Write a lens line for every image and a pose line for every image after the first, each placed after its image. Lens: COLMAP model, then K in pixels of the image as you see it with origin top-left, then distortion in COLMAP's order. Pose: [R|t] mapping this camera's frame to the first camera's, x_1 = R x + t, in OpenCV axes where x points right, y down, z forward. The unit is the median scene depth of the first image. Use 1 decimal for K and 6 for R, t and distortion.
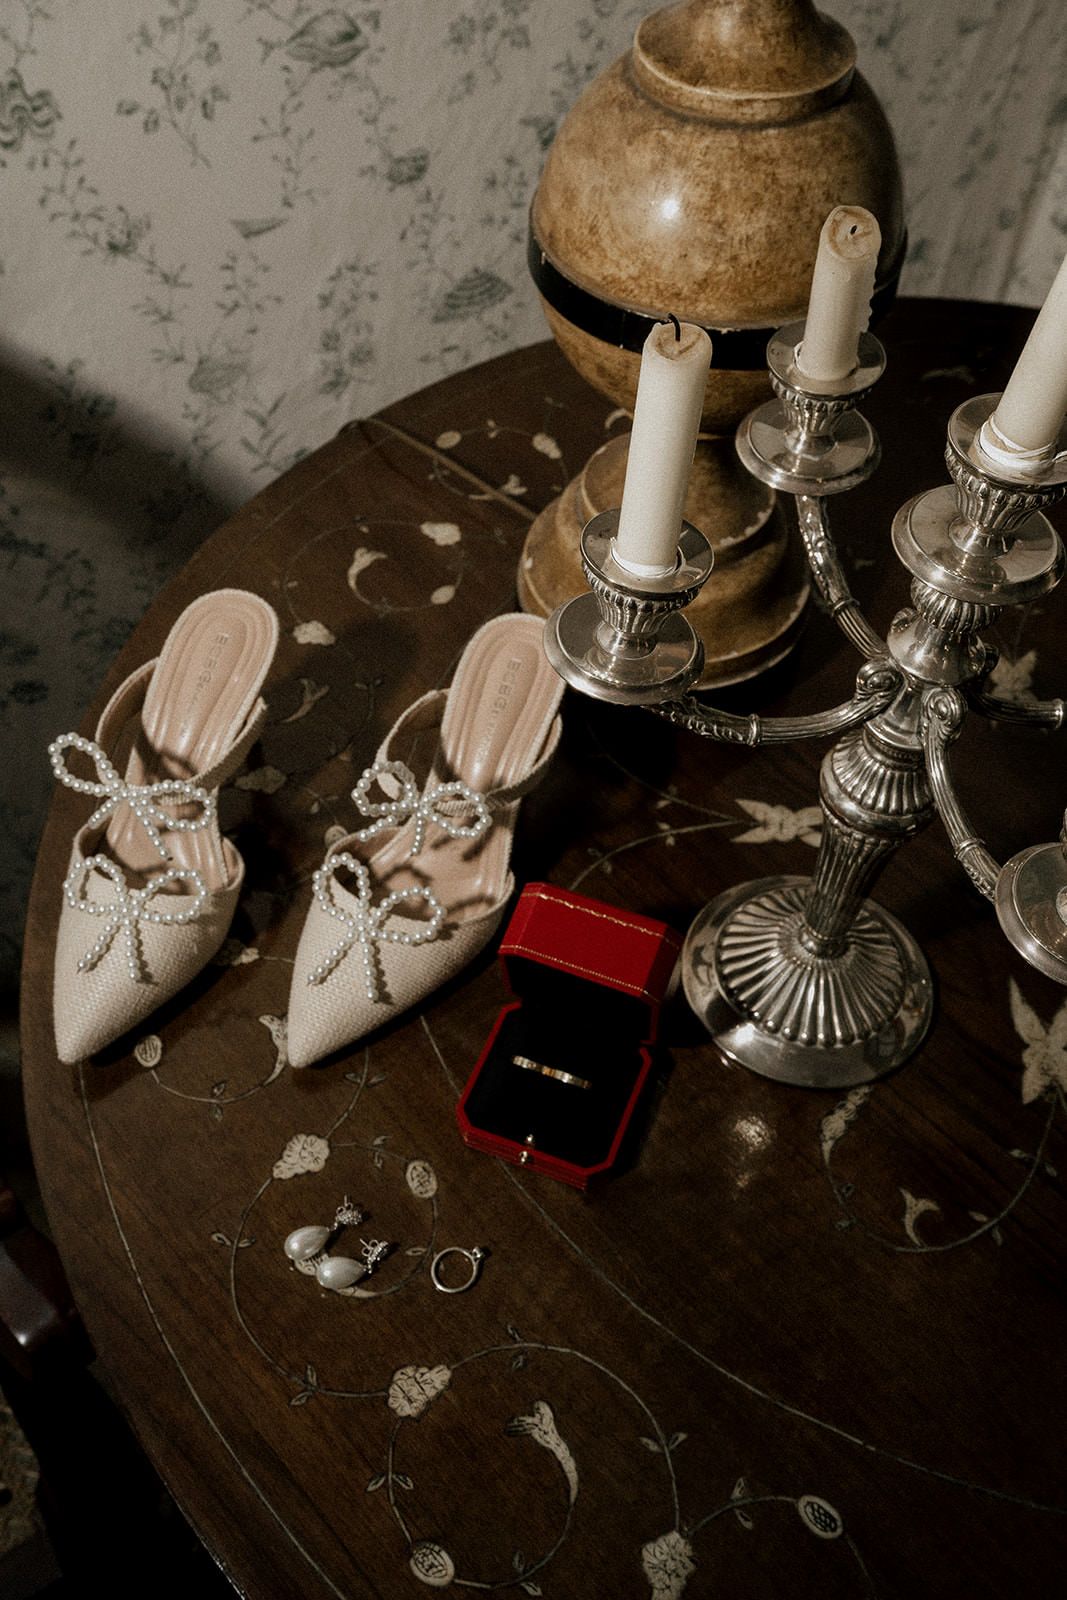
lens RADIAL K [[2154.5, 0, 533.5], [0, 2154.5, 800.0], [0, 0, 1]] dist [0.115505, 0.016547]
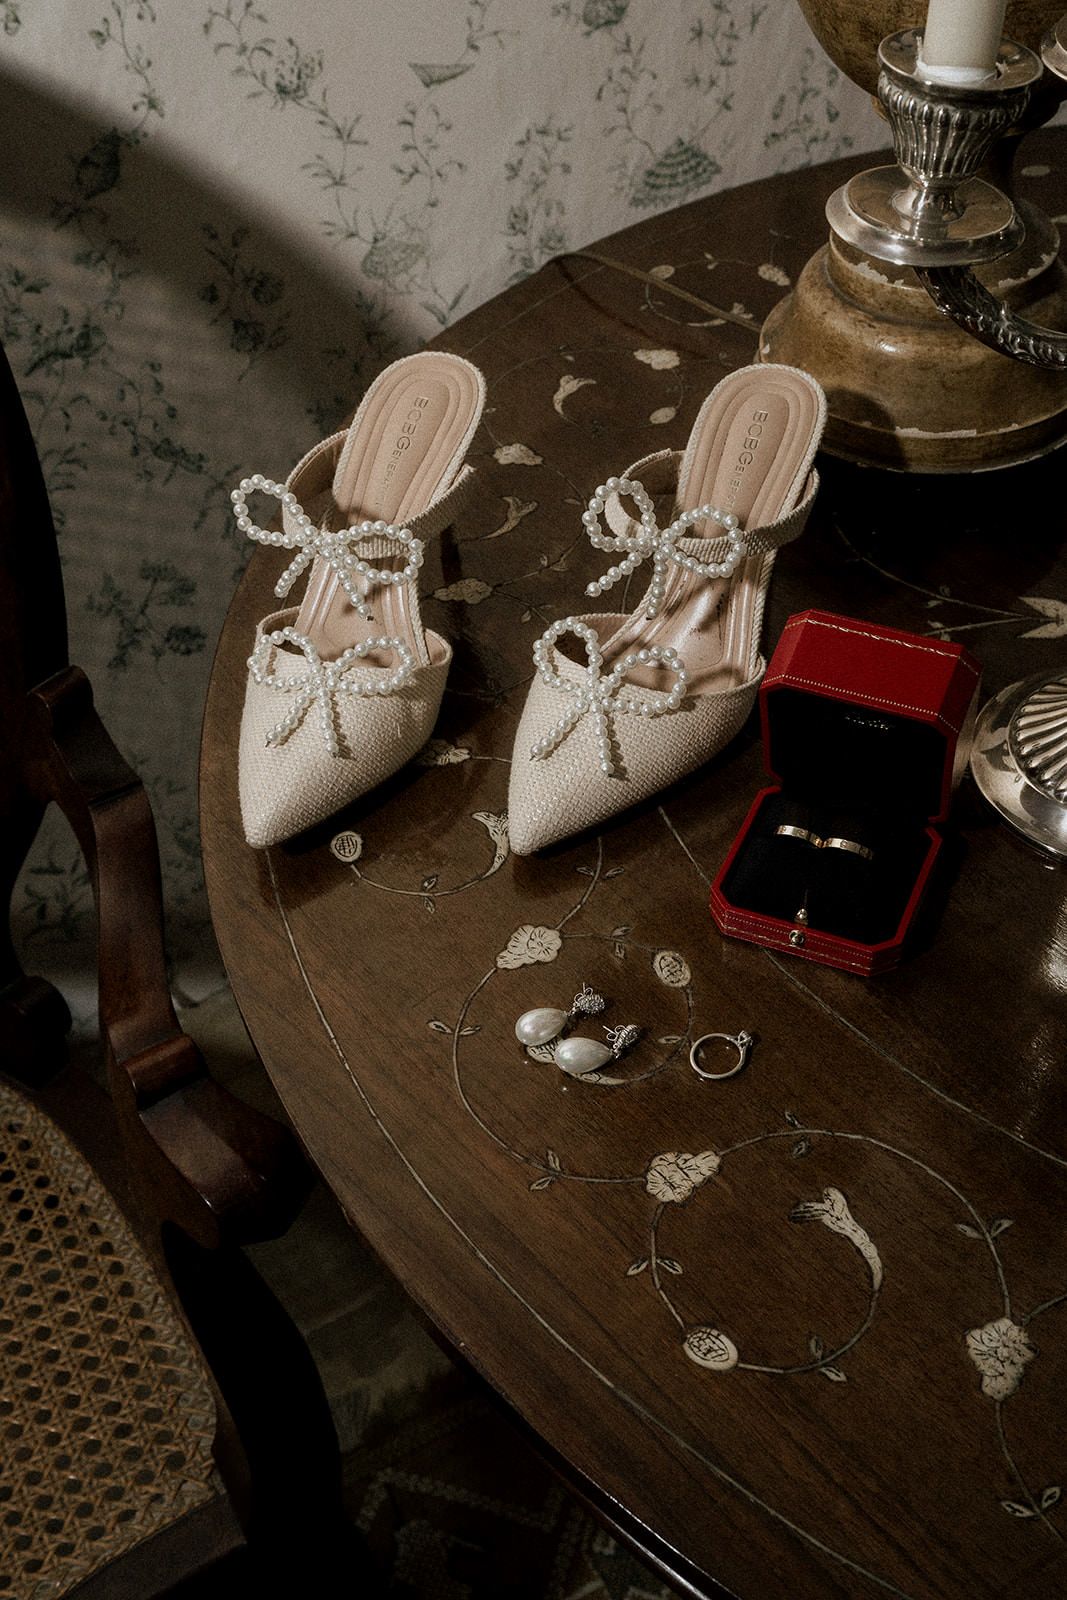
lens RADIAL K [[2385.2, 0, 533.5], [0, 2385.2, 800.0], [0, 0, 1]] dist [0.108202, 0.018250]
pose [[0.997135, -0.018897, -0.073250, -0.034035], [0.013836, 0.997521, -0.068992, 0.162952], [0.074372, 0.067781, 0.994924, 0.061111]]
